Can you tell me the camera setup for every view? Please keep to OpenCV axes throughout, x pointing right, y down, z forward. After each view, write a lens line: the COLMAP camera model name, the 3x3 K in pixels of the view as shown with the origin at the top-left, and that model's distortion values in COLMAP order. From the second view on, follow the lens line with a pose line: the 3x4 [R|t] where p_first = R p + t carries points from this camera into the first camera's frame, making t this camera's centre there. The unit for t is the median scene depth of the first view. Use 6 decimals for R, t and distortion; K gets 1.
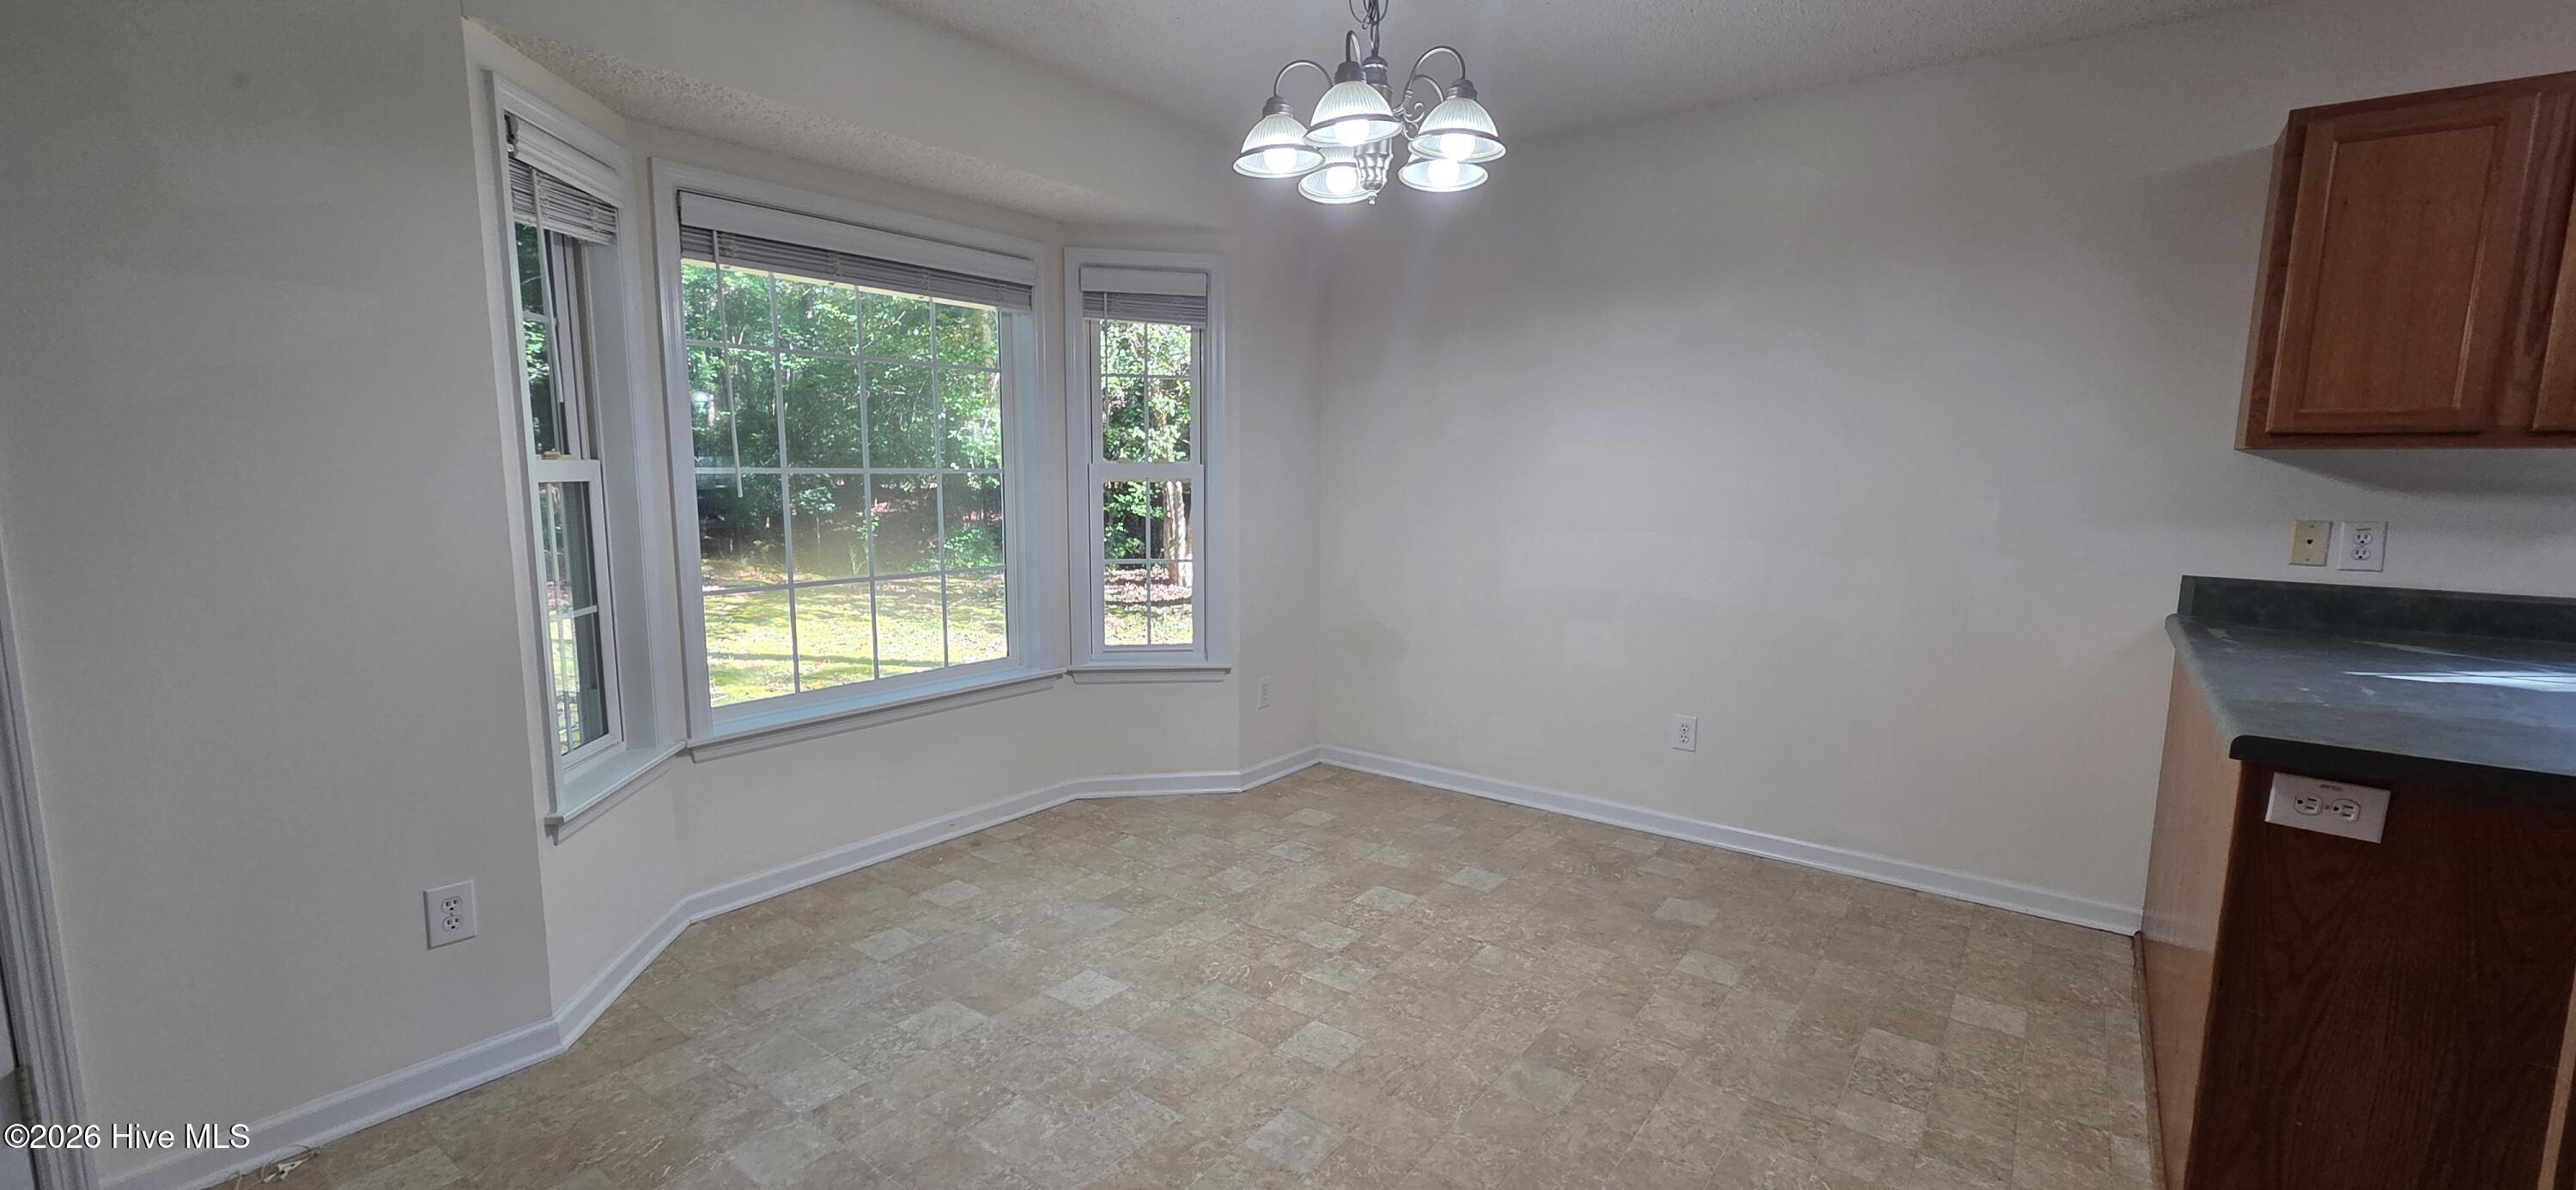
lens RADIAL K [[1057.9, 0, 1309.2], [0, 1057.9, 607.5], [0, 0, 1]] dist [0.002960, -0.000892]
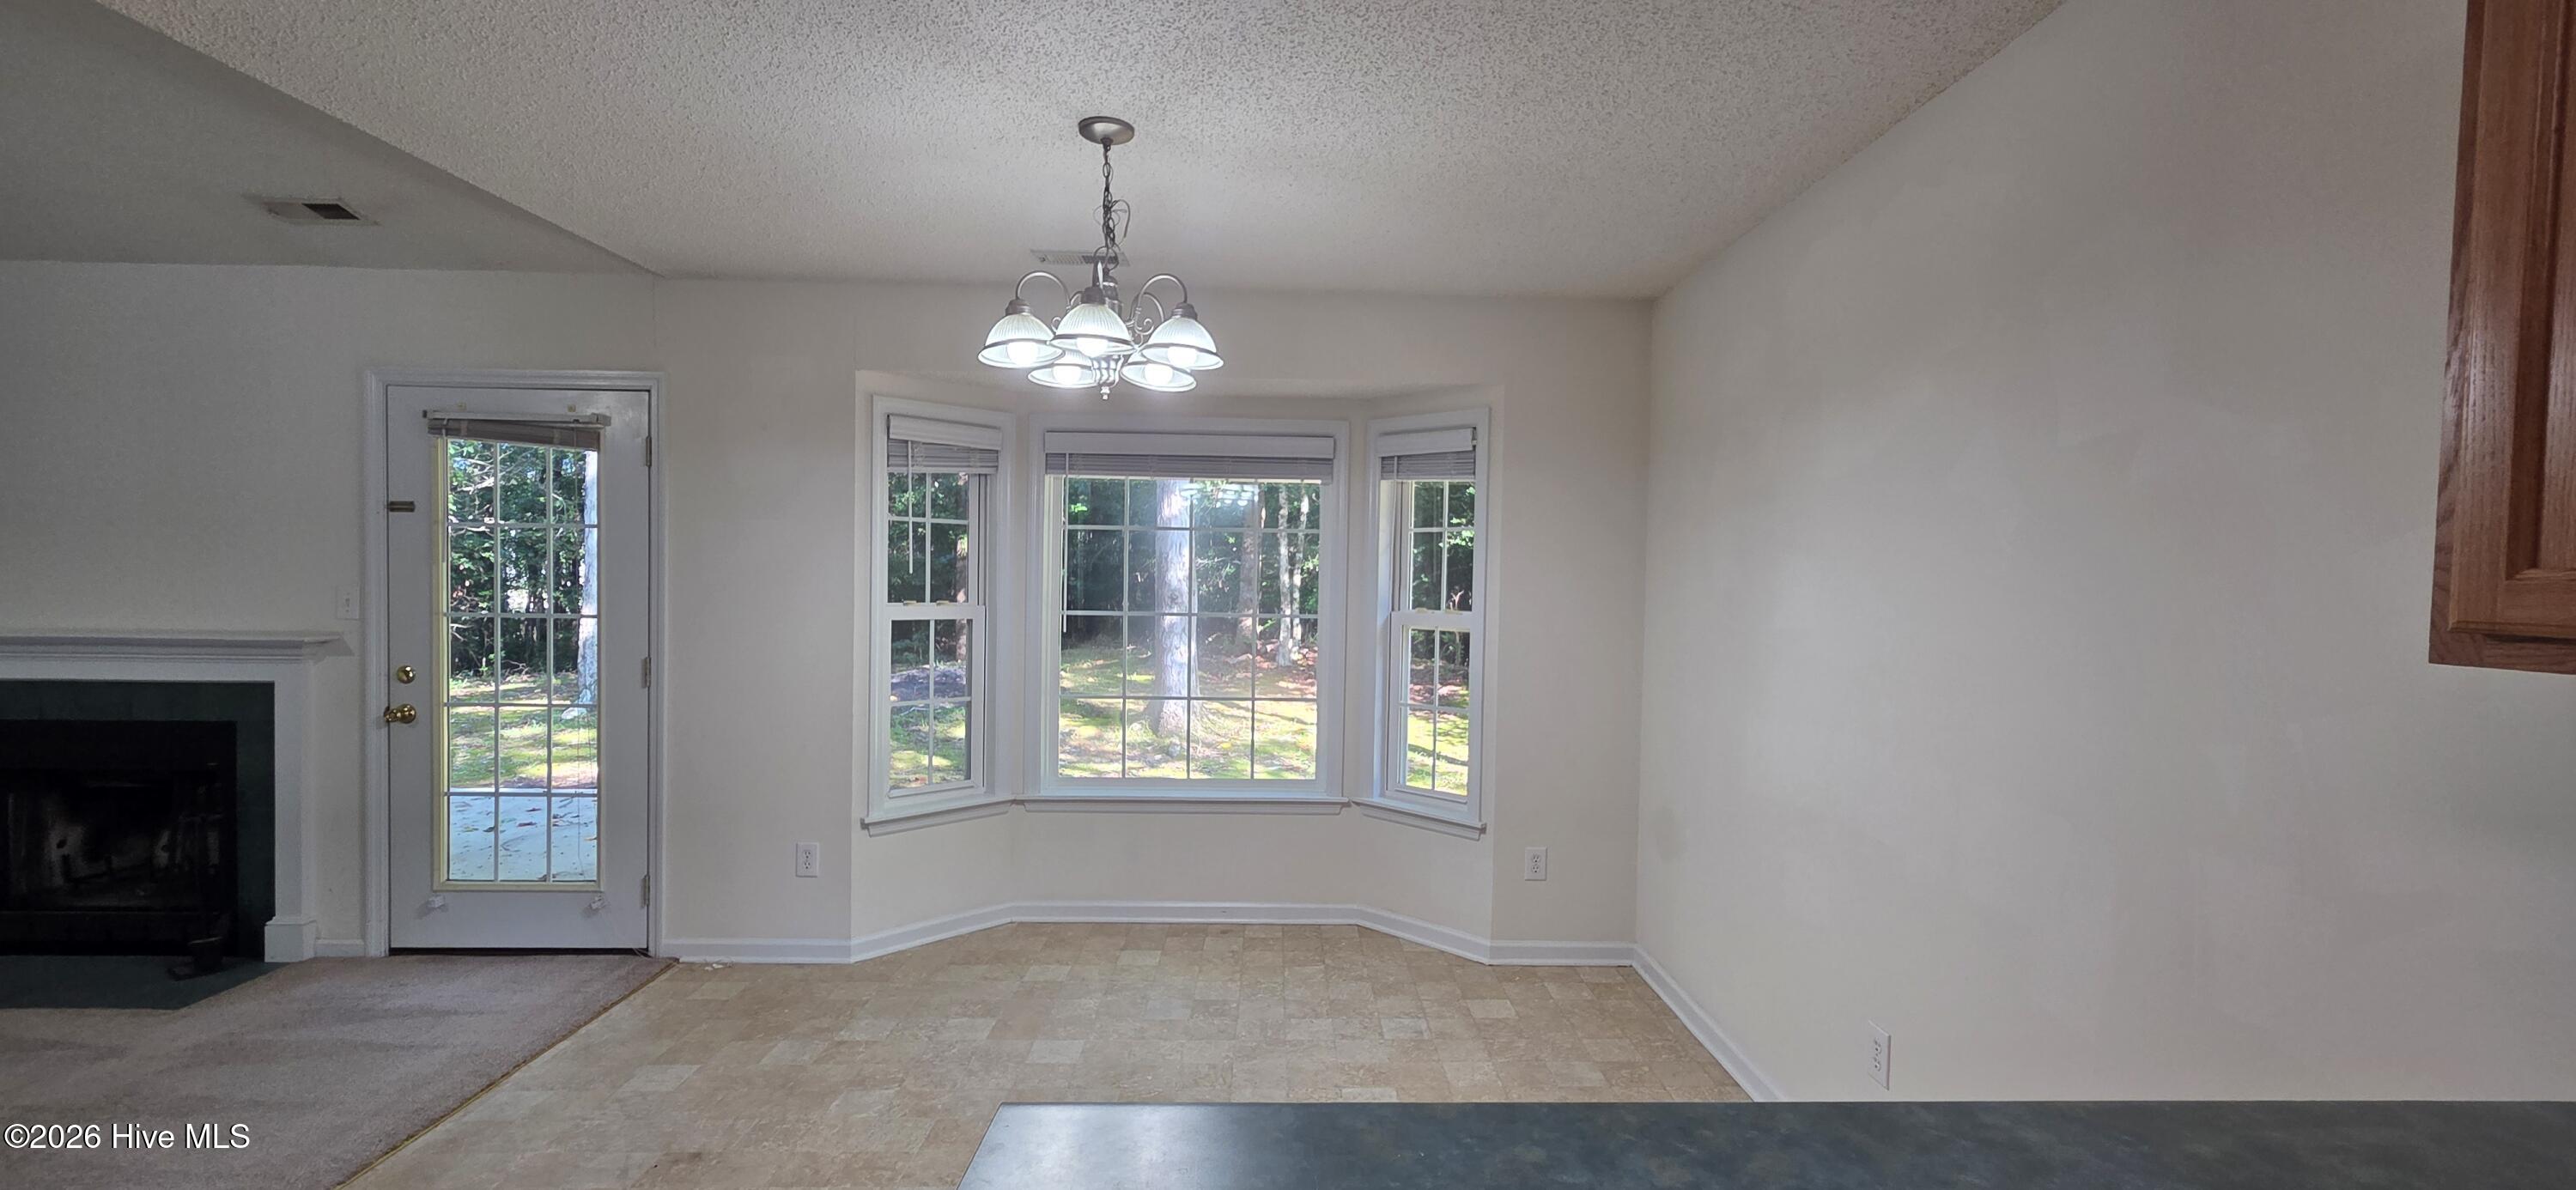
lens RADIAL K [[1057.9, 0, 1311.0], [0, 1057.9, 606.6], [0, 0, 1]] dist [0.002960, -0.000892]
pose [[0.615145, 0.021878, -0.788110, 0.758878], [-0.117721, 0.990958, -0.064376, -0.080169], [0.779575, 0.132378, 0.612159, 0.356427]]
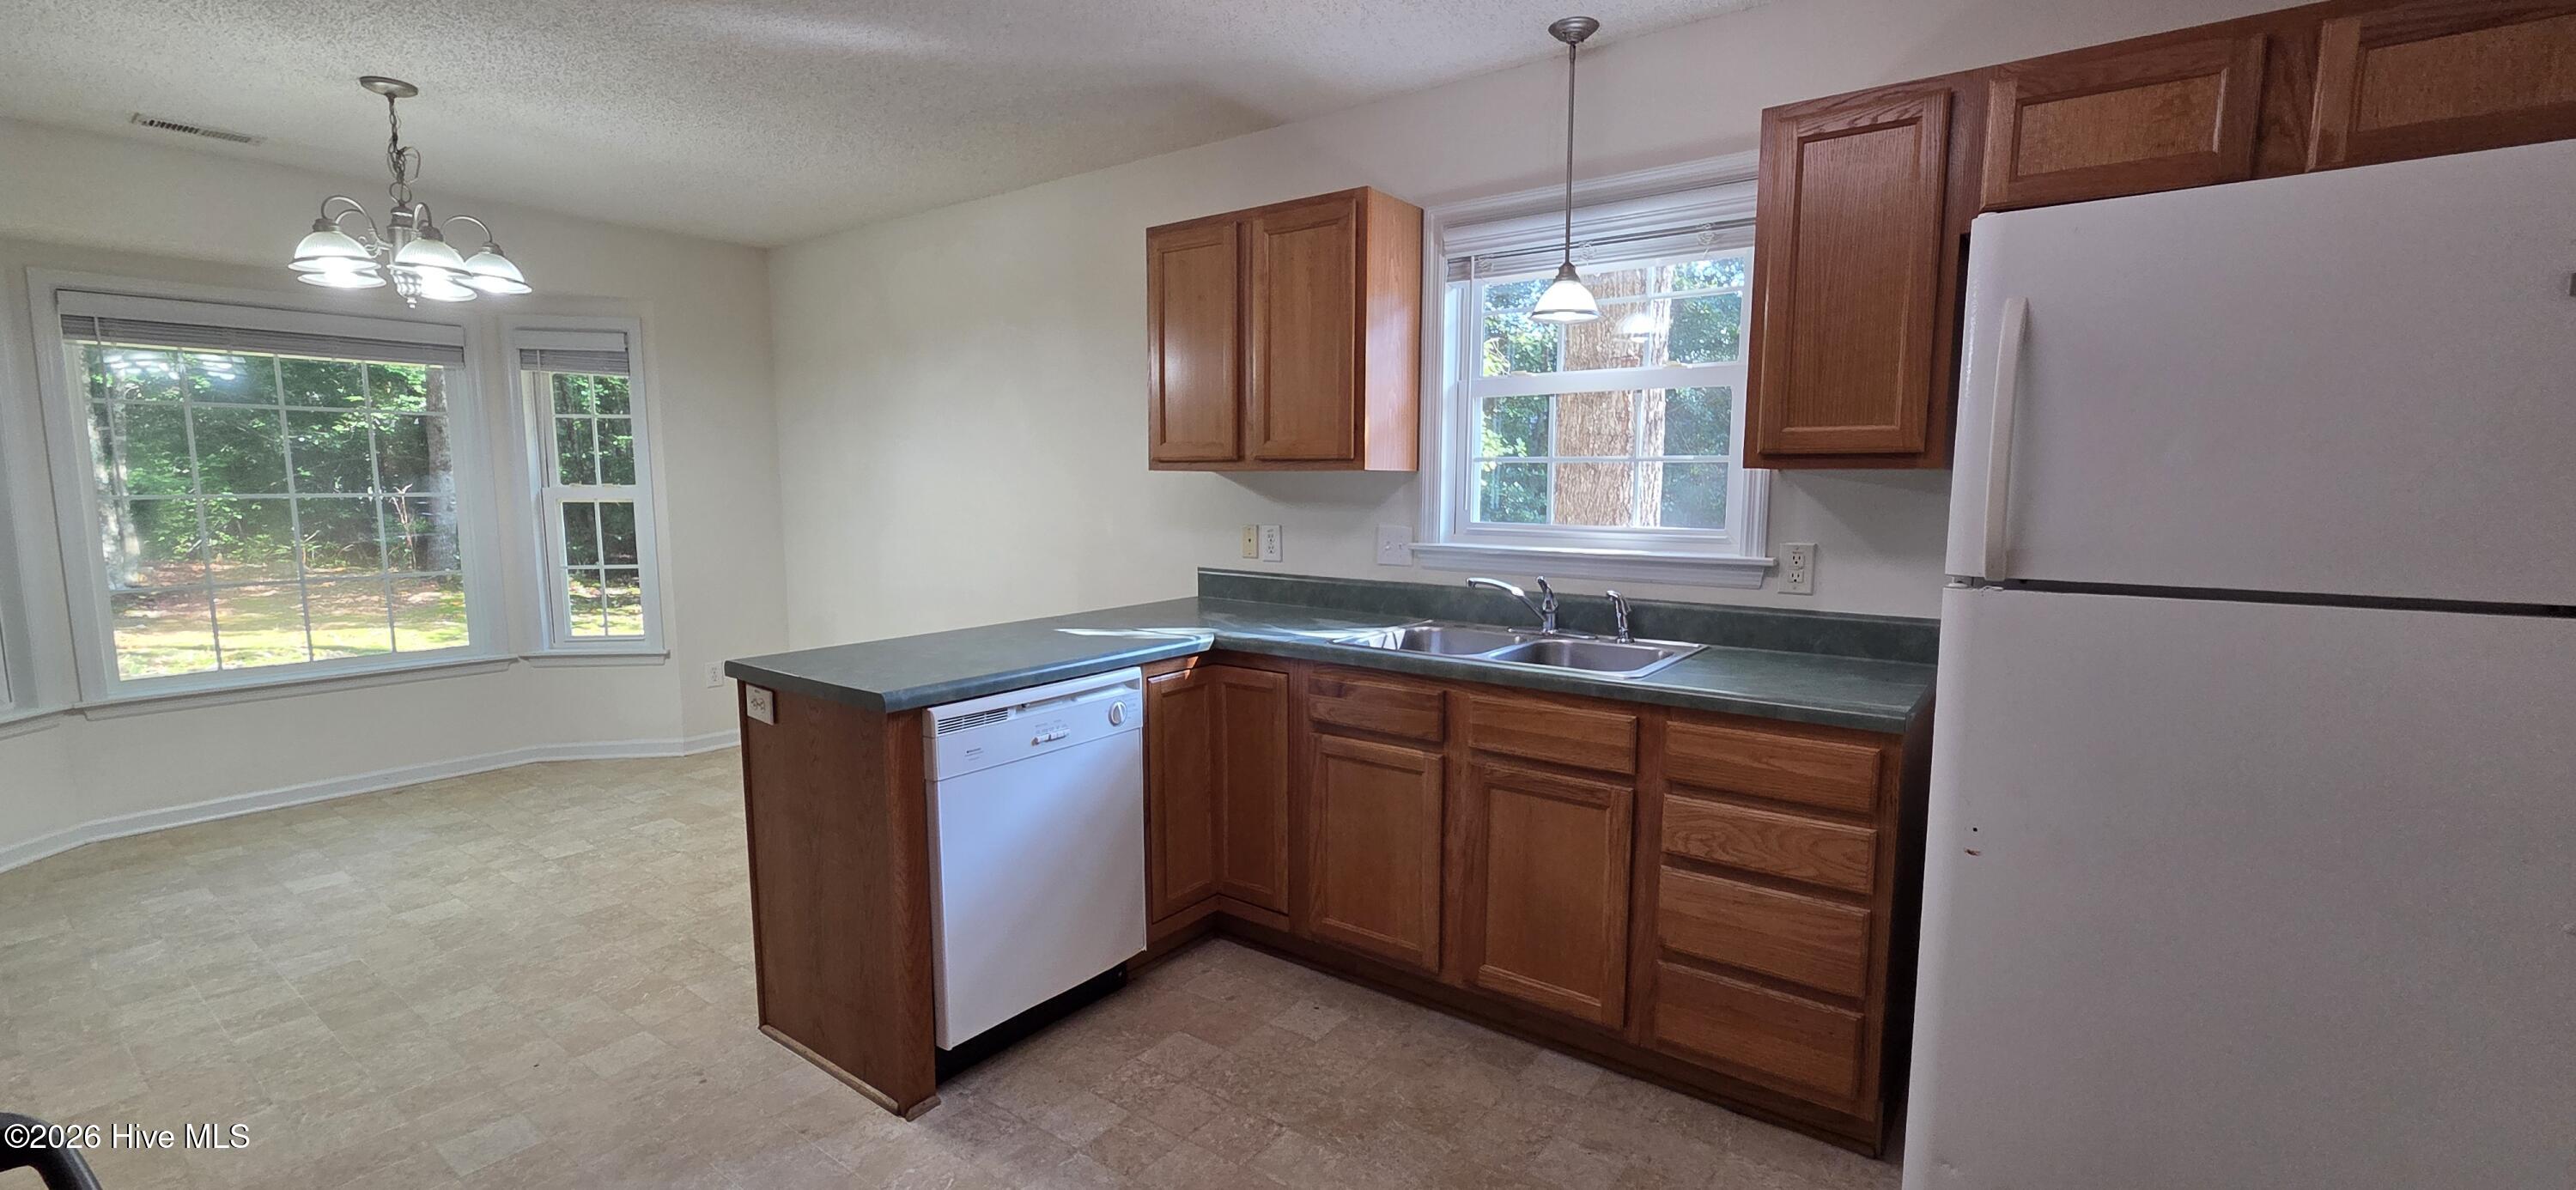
lens RADIAL K [[1057.9, 0, 1309.6], [0, 1057.9, 604.9], [0, 0, 1]] dist [0.002960, -0.000892]
pose [[0.999952, -0.008369, -0.004997, 0.884963], [0.008275, 0.999794, -0.018530, 0.038497], [0.005151, 0.018487, 0.999816, -0.286956]]
